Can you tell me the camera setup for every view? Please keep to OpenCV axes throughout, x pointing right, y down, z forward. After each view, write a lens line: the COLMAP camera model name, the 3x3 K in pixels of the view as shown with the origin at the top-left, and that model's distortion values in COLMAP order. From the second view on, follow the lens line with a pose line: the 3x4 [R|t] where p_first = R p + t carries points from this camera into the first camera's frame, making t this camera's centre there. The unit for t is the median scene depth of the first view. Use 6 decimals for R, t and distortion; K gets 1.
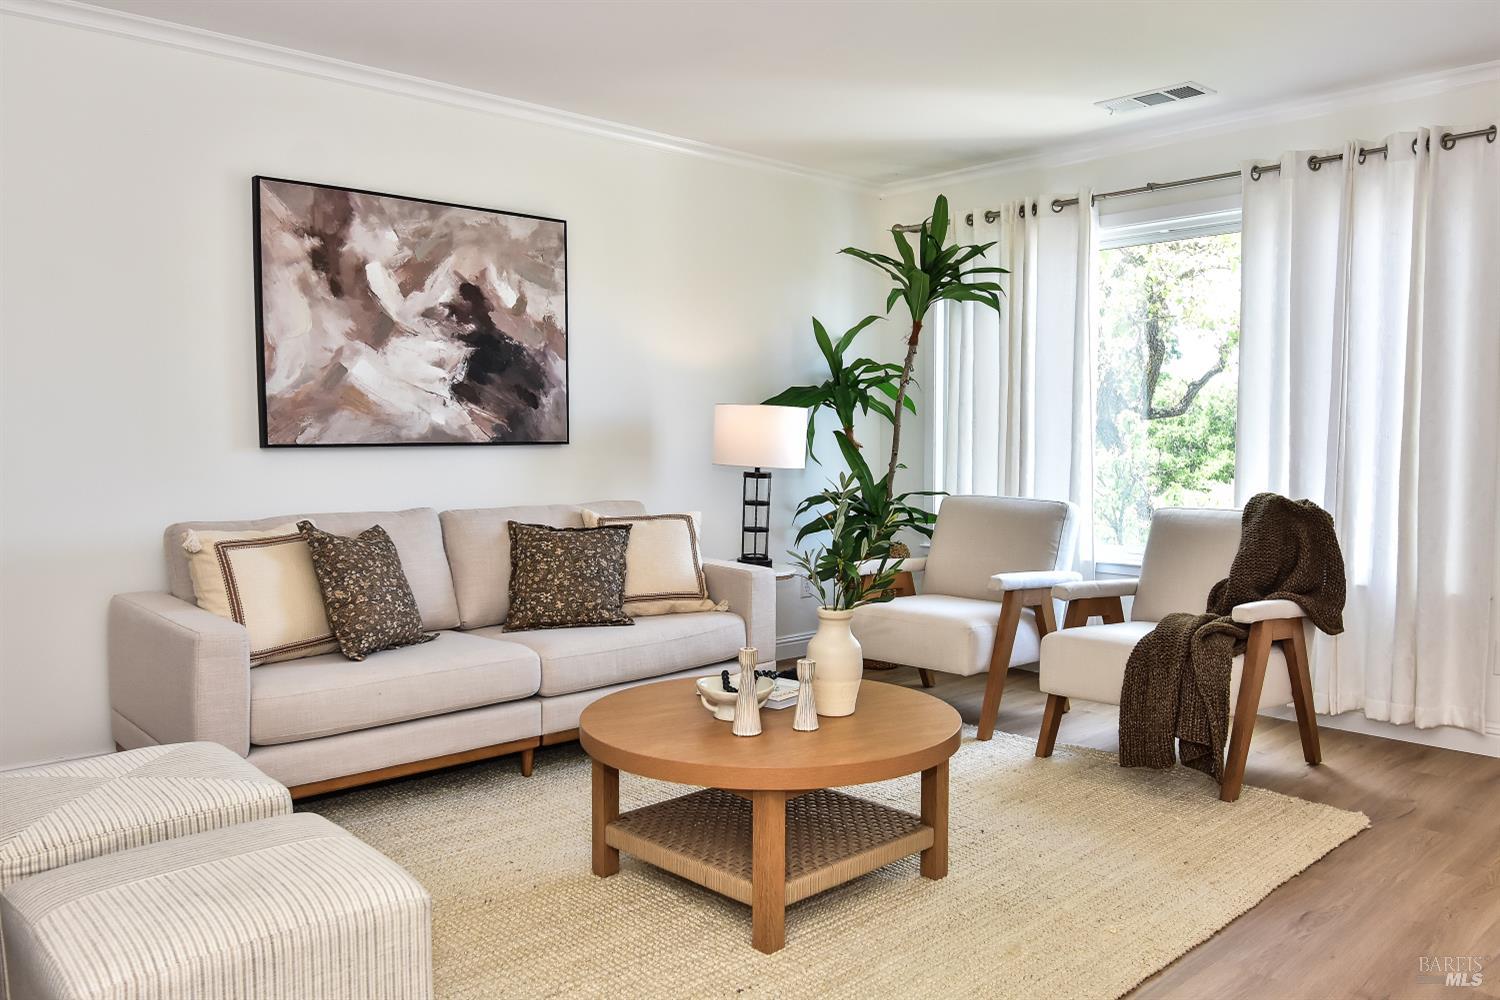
lens RADIAL K [[1128.6, 0, 771.2], [0, 1128.6, 499.7], [0, 0, 1]] dist [0.034874, -0.052991]
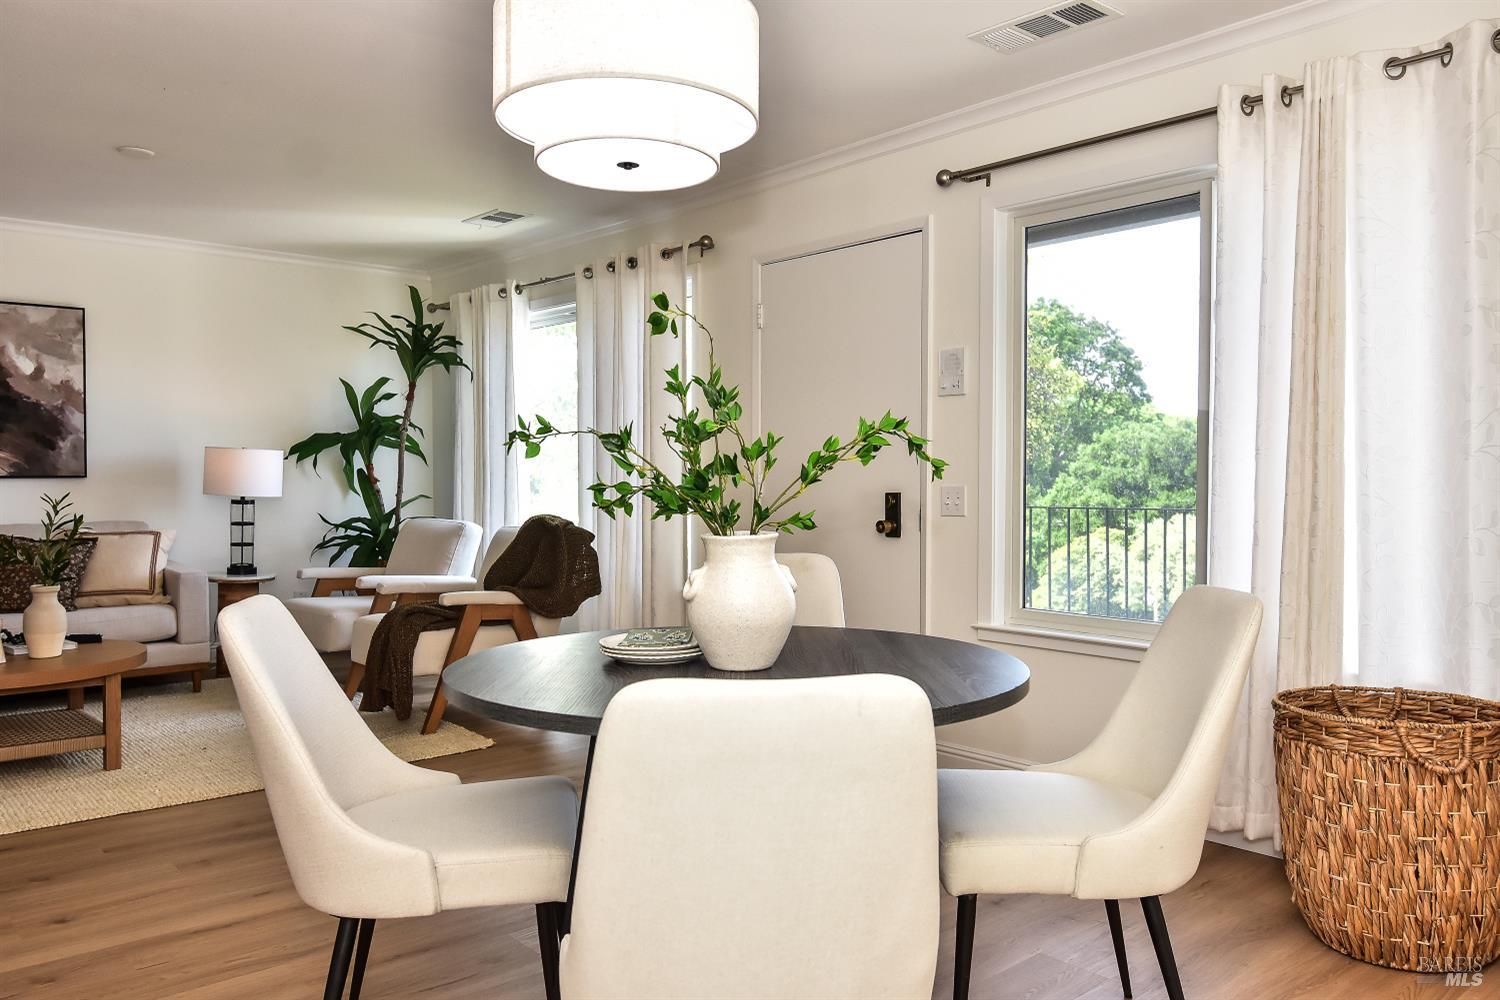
lens RADIAL K [[1128.6, 0, 760.7], [0, 1128.6, 495.7], [0, 0, 1]] dist [0.034874, -0.052991]
pose [[0.999534, 0.002310, -0.030428, 0.685698], [-0.003527, 0.999193, -0.040010, 0.023019], [0.030311, 0.040099, 0.998736, -0.304682]]
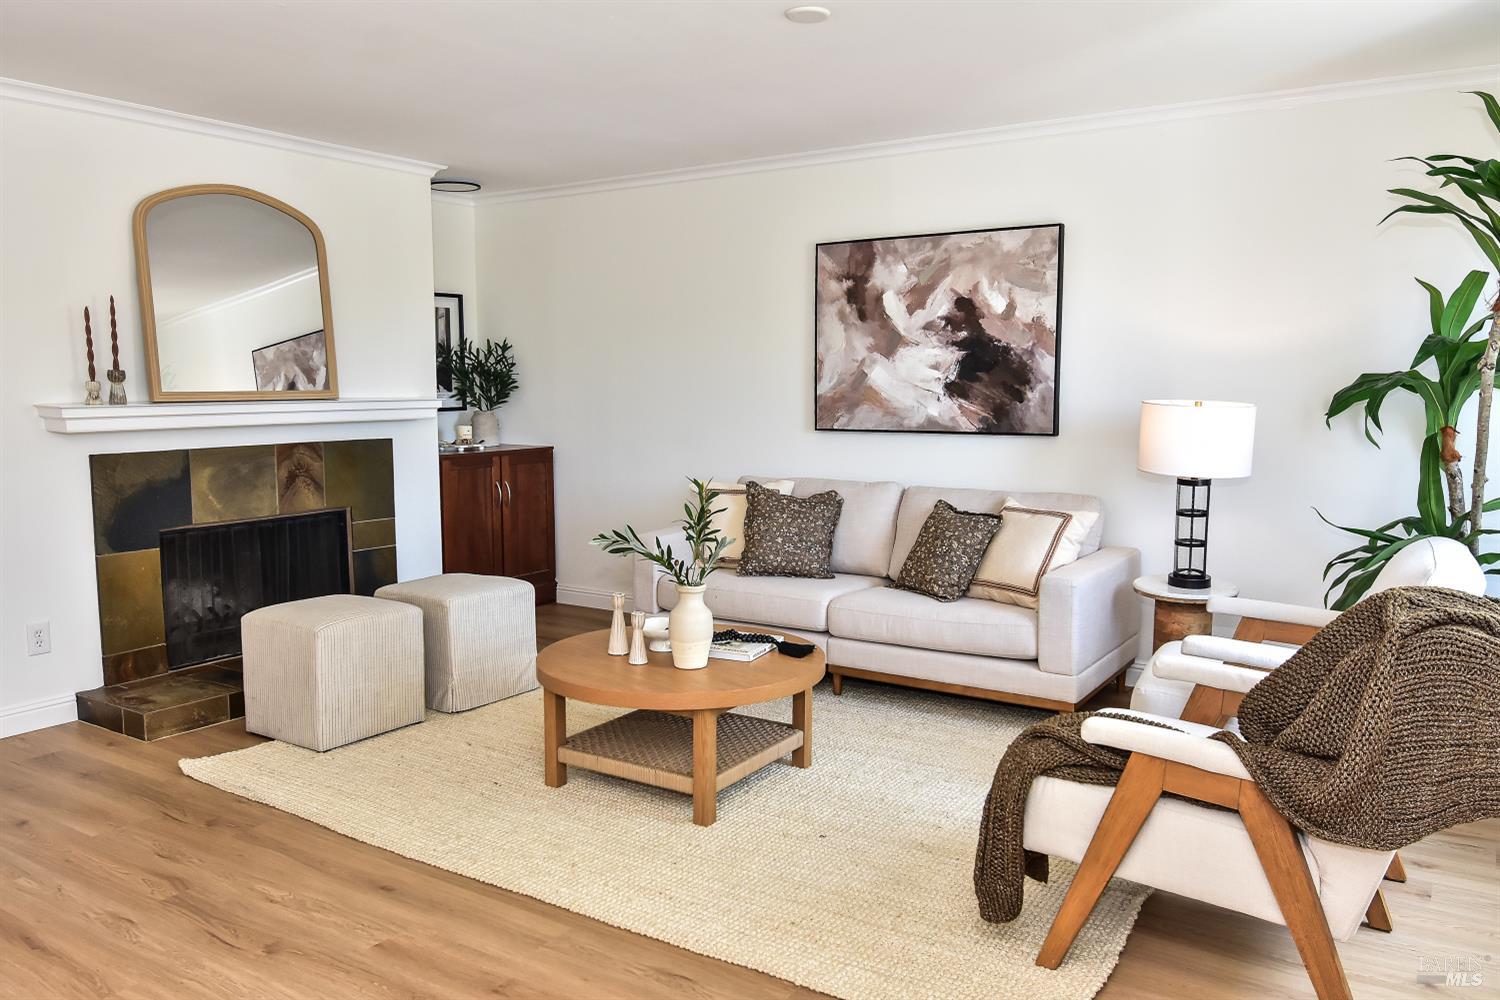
lens RADIAL K [[1128.6, 0, 745.8], [0, 1128.6, 508.6], [0, 0, 1]] dist [0.034874, -0.052991]
pose [[0.228589, 0.111683, -0.967096, 0.845902], [-0.057069, 0.993227, 0.101211, -0.077974], [0.971849, 0.032055, 0.233415, 0.508221]]
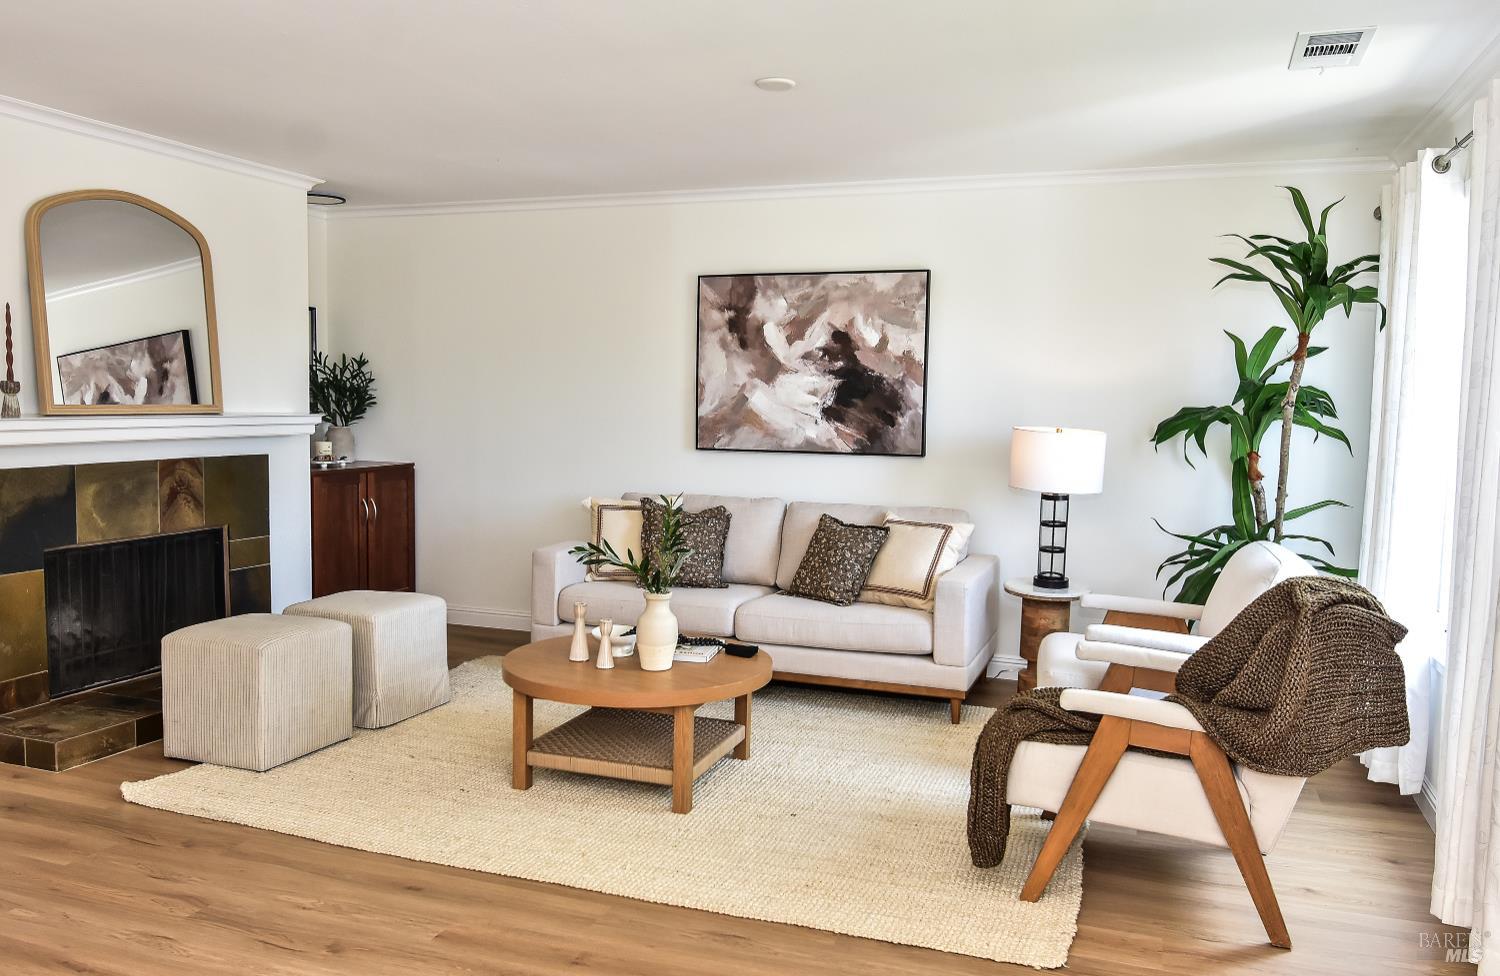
lens RADIAL K [[1144.8, 0, 746.3], [0, 1144.8, 497.3], [0, 0, 1]] dist [0.031740, -0.050610]
pose [[0.448354, 0.086541, -0.889657, 0.875042], [-0.071987, 0.995565, 0.060565, -0.071611], [0.890953, 0.036889, 0.452596, 0.310813]]
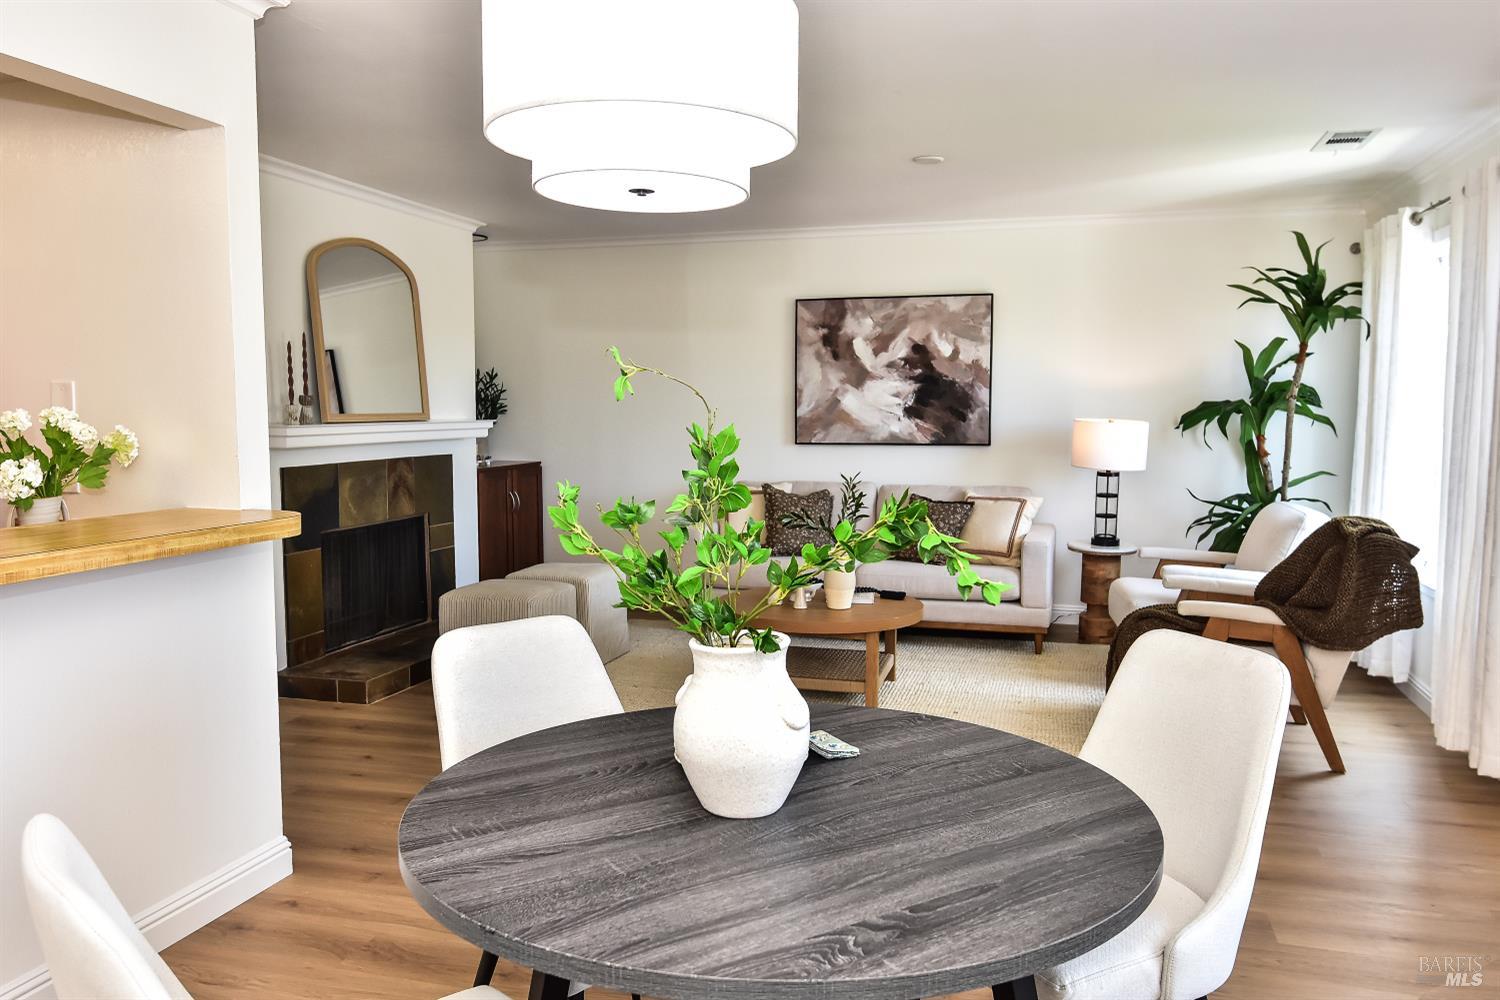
lens RADIAL K [[1128.6, 0, 746.2], [0, 1128.6, 506.6], [0, 0, 1]] dist [0.034874, -0.052991]
pose [[0.511437, 0.078978, -0.855684, 0.986733], [-0.053303, 0.996766, 0.060141, -0.045164], [0.857666, 0.014852, 0.513993, -0.023815]]
